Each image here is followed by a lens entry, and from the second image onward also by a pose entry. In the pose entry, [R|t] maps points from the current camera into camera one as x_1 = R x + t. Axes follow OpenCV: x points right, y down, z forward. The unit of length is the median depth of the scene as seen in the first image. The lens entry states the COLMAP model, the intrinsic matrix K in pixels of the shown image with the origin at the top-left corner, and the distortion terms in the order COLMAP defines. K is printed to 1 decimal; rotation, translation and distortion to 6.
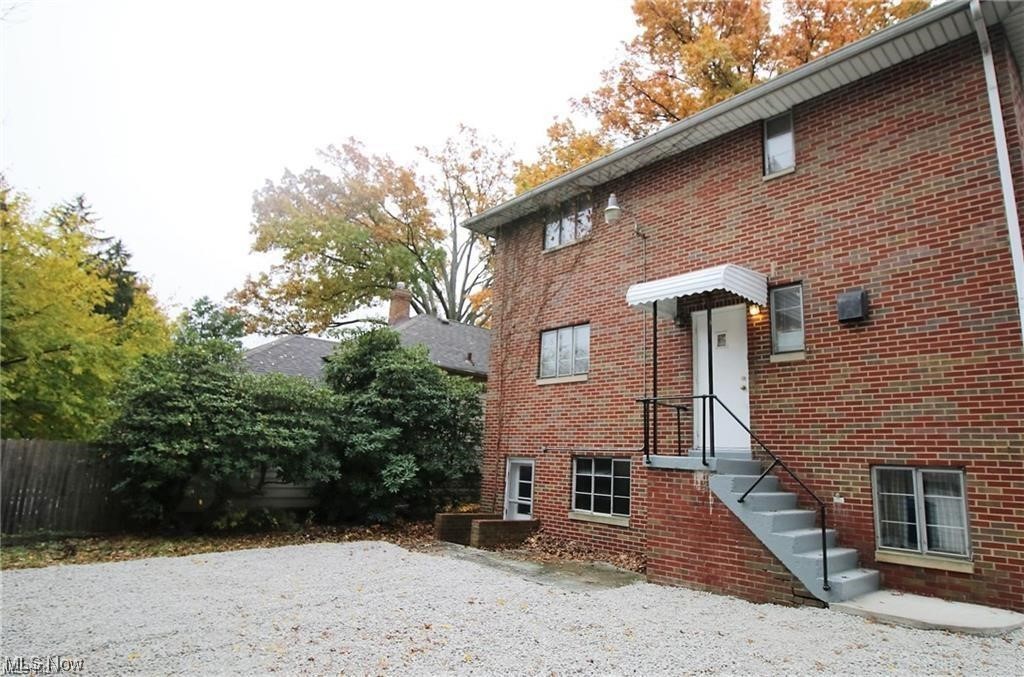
lens RADIAL K [[573.5, 0, 512.9], [0, 573.5, 332.7], [0, 0, 1]] dist [-0.009326, -0.004566]
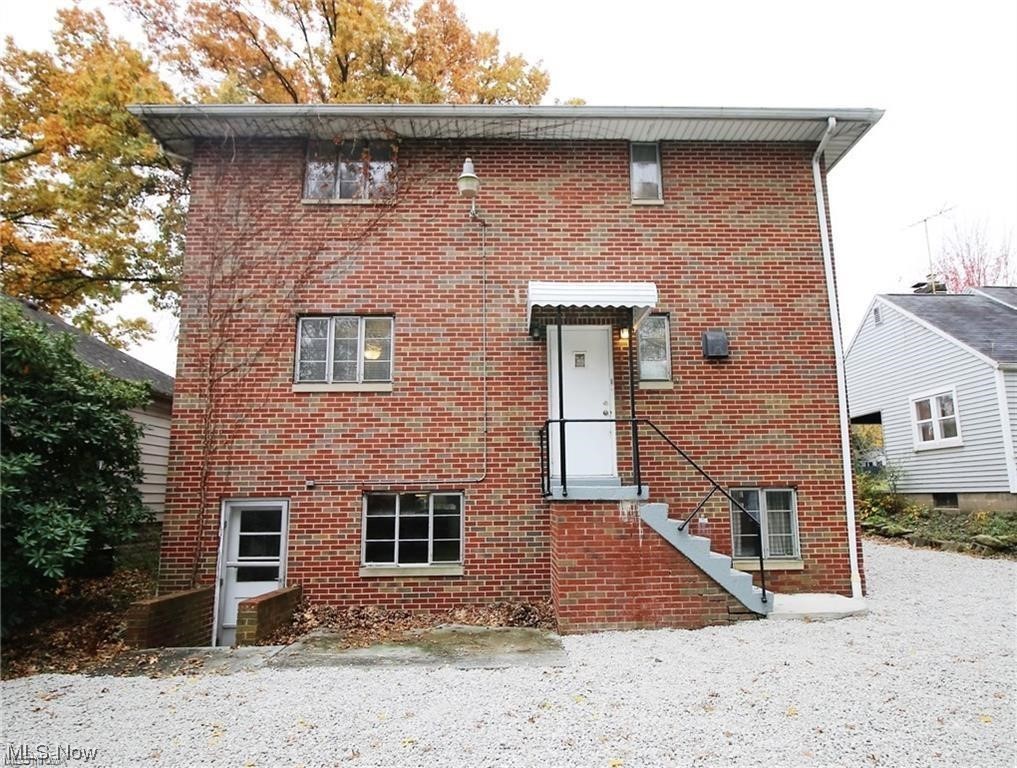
lens RADIAL K [[614.7, 0, 510.6], [0, 614.7, 394.6], [0, 0, 1]] dist [-0.001735, 0.000094]
pose [[0.645813, 0.076850, 0.759618, -0.517159], [-0.125532, 0.992069, 0.006358, 0.085306], [-0.753105, -0.099463, 0.650338, 0.487642]]
